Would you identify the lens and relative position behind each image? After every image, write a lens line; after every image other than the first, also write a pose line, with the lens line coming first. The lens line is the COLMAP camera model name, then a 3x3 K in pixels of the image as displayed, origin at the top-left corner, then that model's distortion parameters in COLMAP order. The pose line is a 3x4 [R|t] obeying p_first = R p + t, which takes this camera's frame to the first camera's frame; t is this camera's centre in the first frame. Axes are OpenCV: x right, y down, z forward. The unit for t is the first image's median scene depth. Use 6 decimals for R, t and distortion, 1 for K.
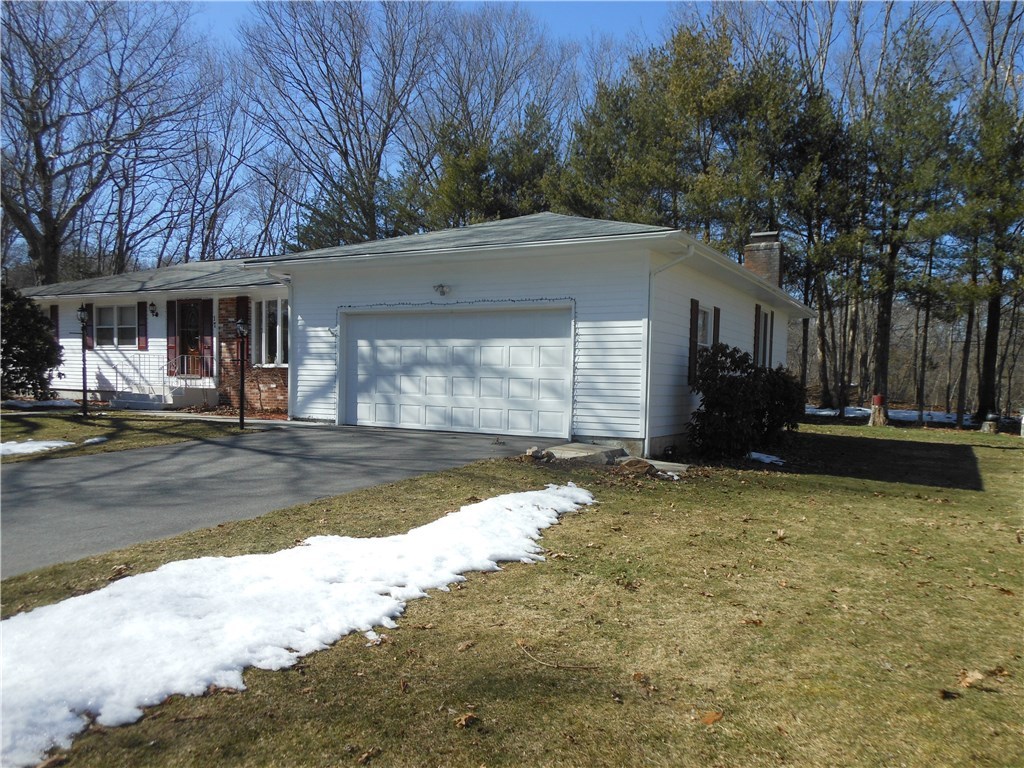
lens RADIAL K [[753.3, 0, 512.2], [0, 753.3, 427.8], [0, 0, 1]] dist [0.044673, 0.002867]
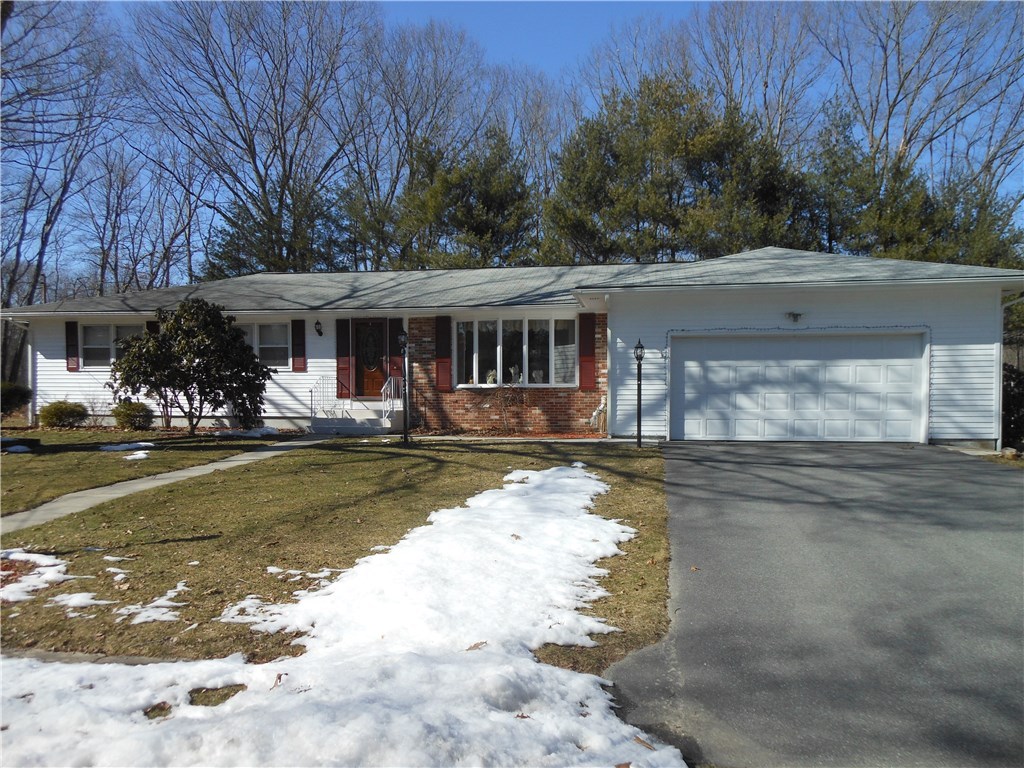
lens RADIAL K [[753.3, 0, 512.2], [0, 753.3, 427.8], [0, 0, 1]] dist [0.044673, 0.002867]
pose [[0.940185, -0.040382, 0.338261, -0.823581], [0.043723, 0.999041, -0.002262, -0.029813], [-0.337845, 0.016917, 0.941050, 0.066899]]
